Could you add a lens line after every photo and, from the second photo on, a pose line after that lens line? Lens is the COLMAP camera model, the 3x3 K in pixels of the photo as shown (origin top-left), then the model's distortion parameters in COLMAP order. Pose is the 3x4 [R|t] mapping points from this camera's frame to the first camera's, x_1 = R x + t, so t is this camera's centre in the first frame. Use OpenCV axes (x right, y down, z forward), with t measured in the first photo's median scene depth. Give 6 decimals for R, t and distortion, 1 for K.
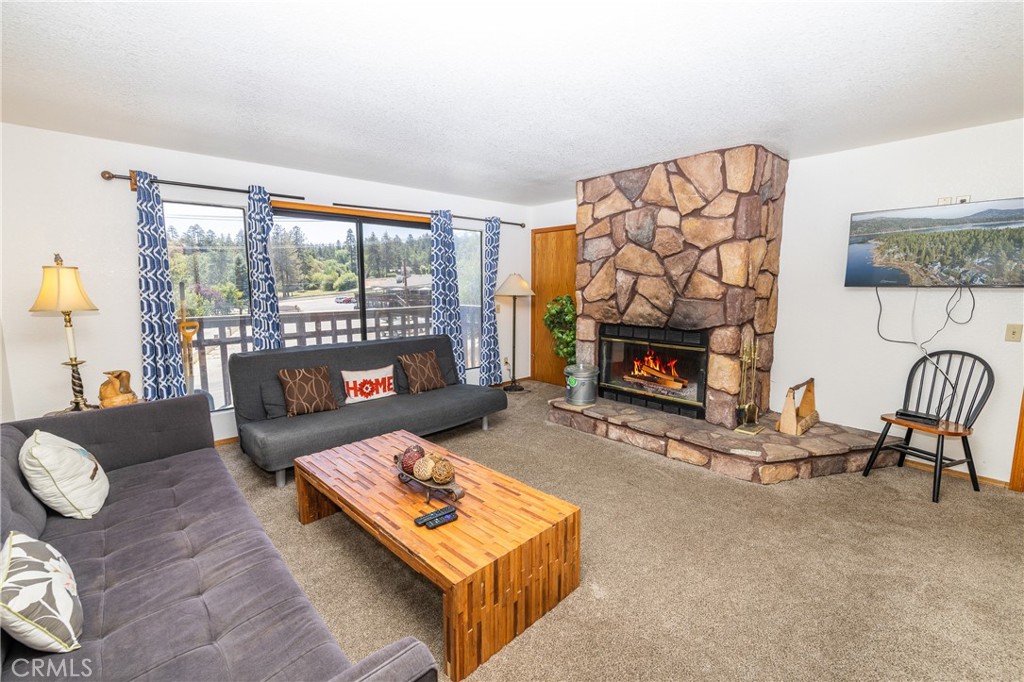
lens RADIAL K [[440.6, 0, 517.1], [0, 440.6, 339.3], [0, 0, 1]] dist [0.001304, -0.000378]
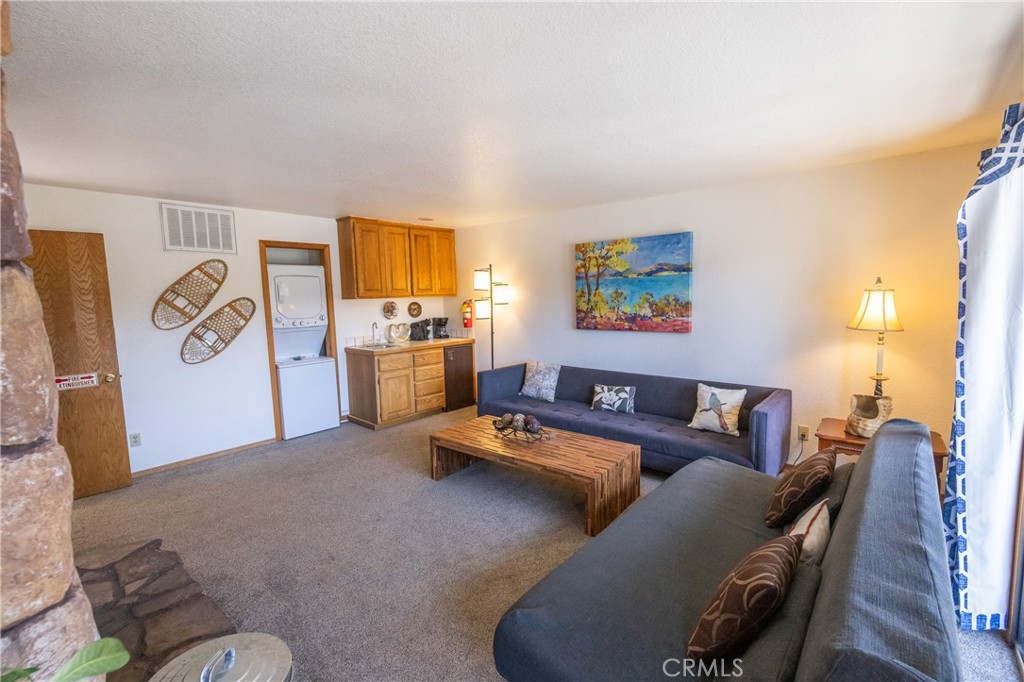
lens RADIAL K [[440.6, 0, 517.1], [0, 440.6, 339.3], [0, 0, 1]] dist [0.001304, -0.000378]
pose [[-0.992393, 0.037770, -0.117171, -0.009102], [0.009680, 0.972767, 0.231584, -0.219212], [0.122727, 0.228688, -0.965733, 1.417368]]
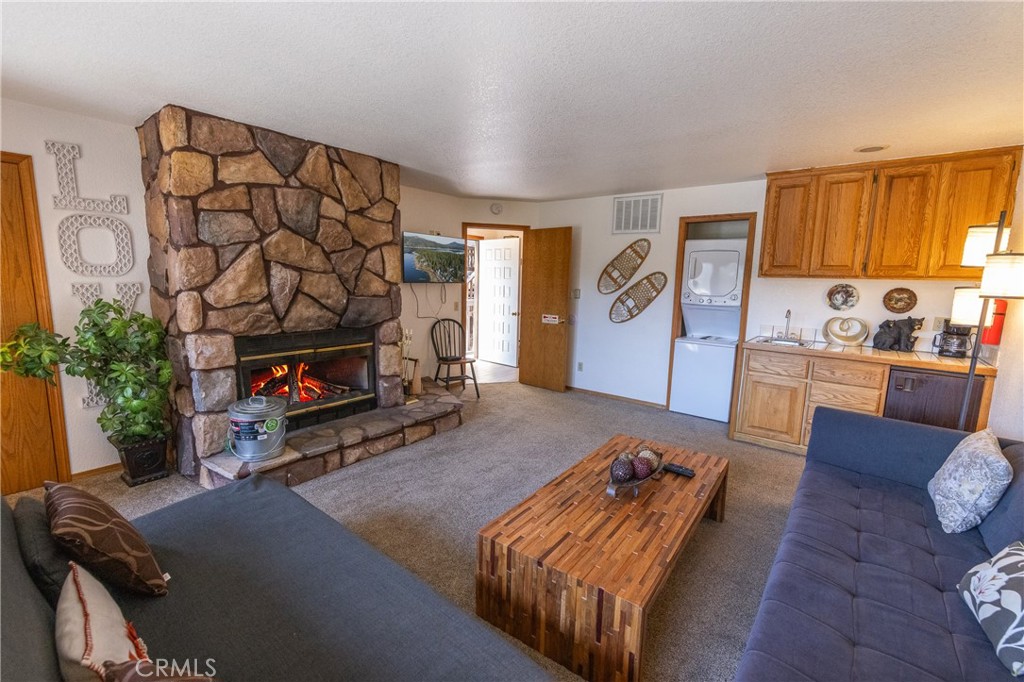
lens RADIAL K [[440.6, 0, 517.1], [0, 440.6, 339.3], [0, 0, 1]] dist [0.001304, -0.000378]
pose [[-0.162654, -0.138311, 0.976941, -0.658339], [0.104244, 0.982176, 0.156408, -0.114895], [-0.981161, 0.127281, -0.145337, 0.799632]]
